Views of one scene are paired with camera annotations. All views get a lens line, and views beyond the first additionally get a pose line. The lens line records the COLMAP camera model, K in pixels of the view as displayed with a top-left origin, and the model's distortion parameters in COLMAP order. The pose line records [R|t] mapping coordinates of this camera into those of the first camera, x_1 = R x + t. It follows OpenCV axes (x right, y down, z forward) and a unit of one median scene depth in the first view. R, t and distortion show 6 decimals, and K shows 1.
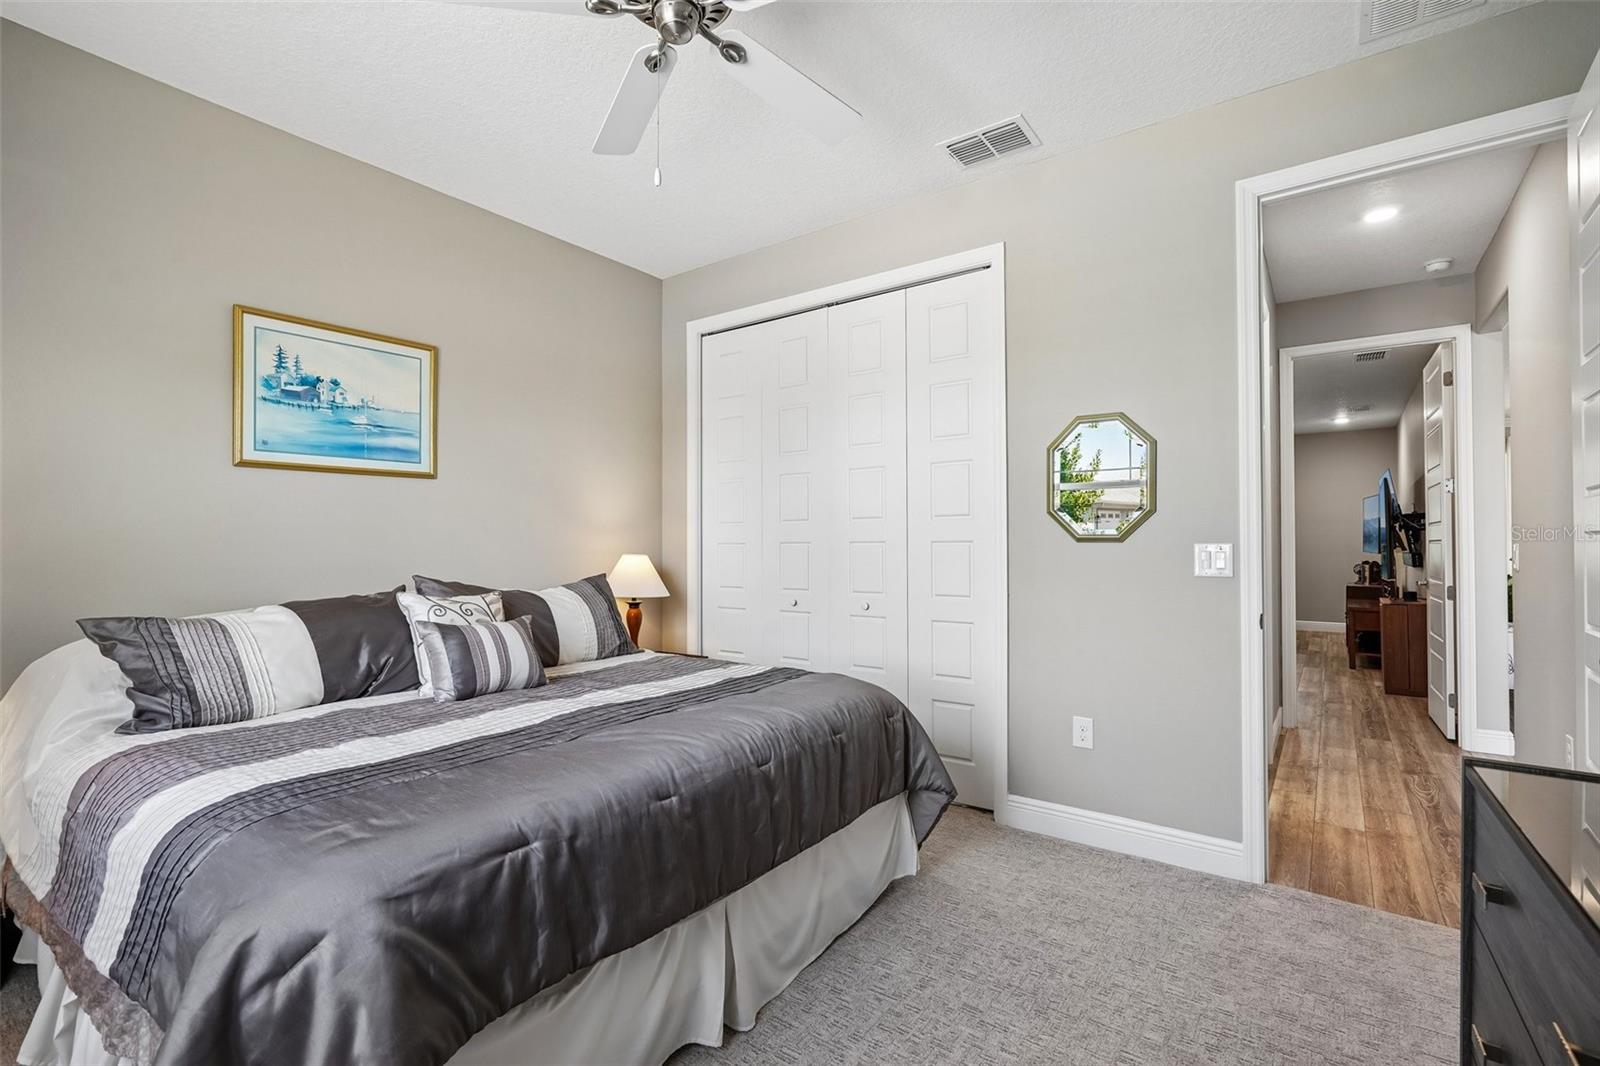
lens RADIAL K [[723.4, 0, 798.1], [0, 723.4, 537.1], [0, 0, 1]] dist [-0.008017, 0.003600]
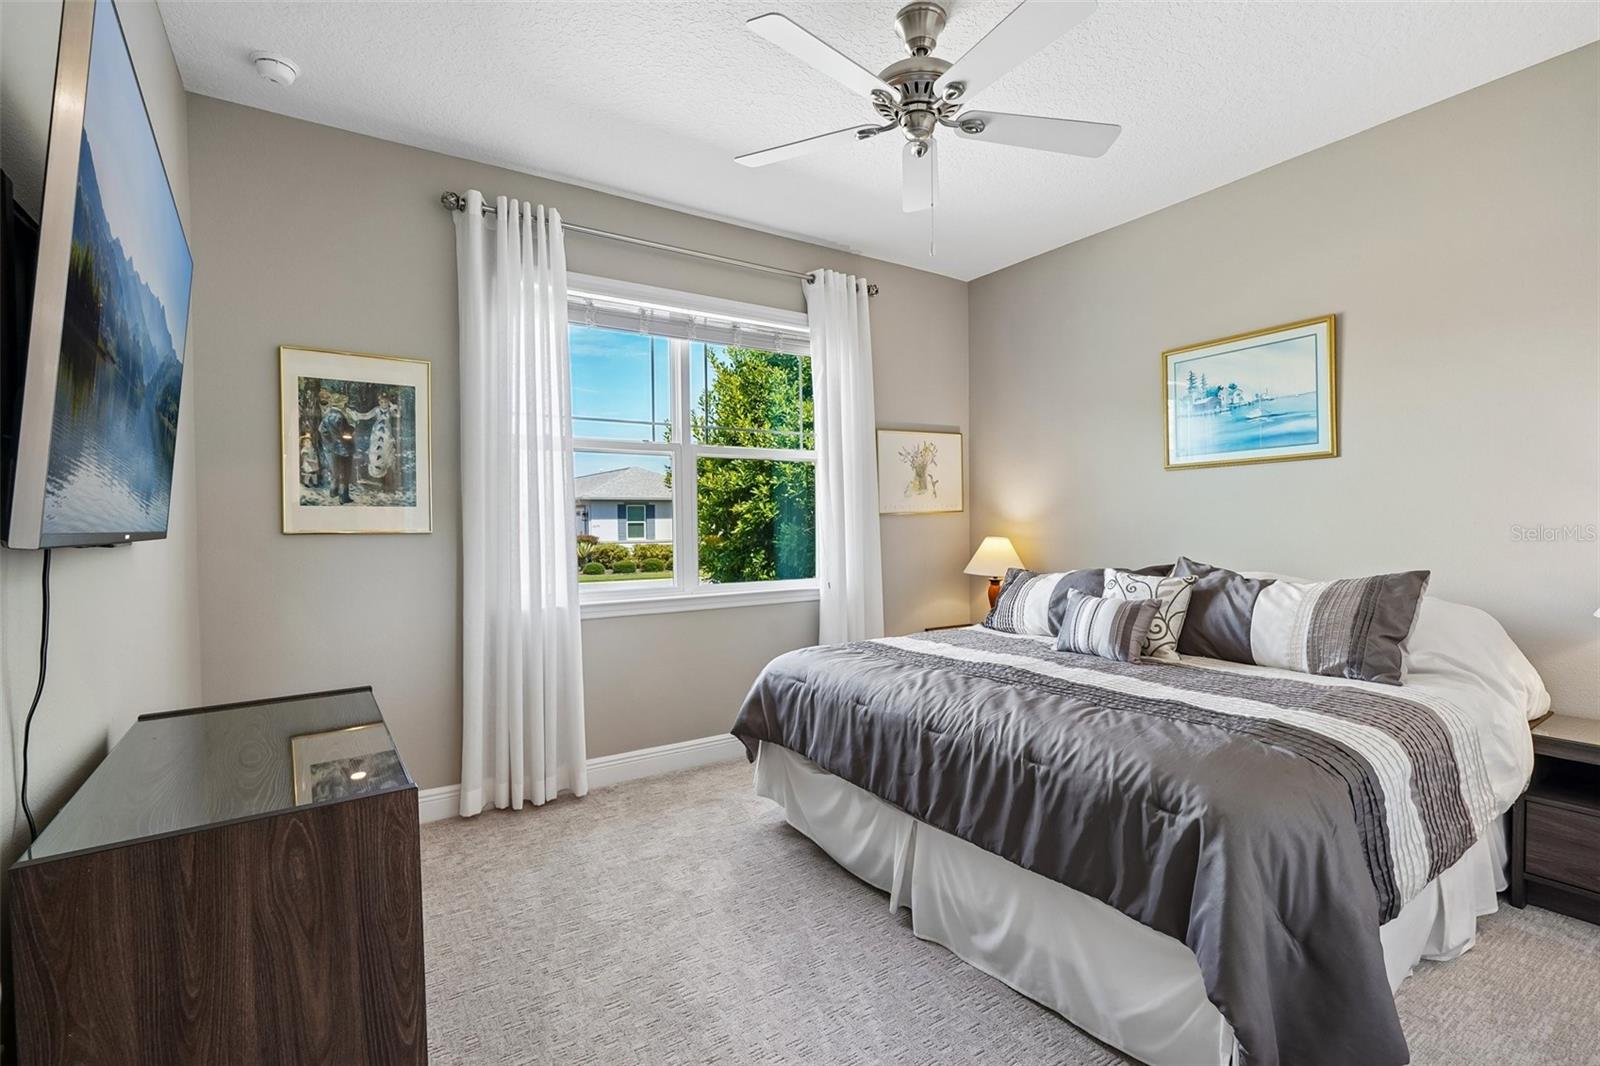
lens RADIAL K [[723.4, 0, 798.1], [0, 723.4, 537.1], [0, 0, 1]] dist [-0.008017, 0.003600]
pose [[-0.342447, 0.019738, -0.939330, 0.661929], [0.020104, 0.999704, 0.013678, -0.005483], [0.939322, -0.014200, -0.342743, 0.732216]]
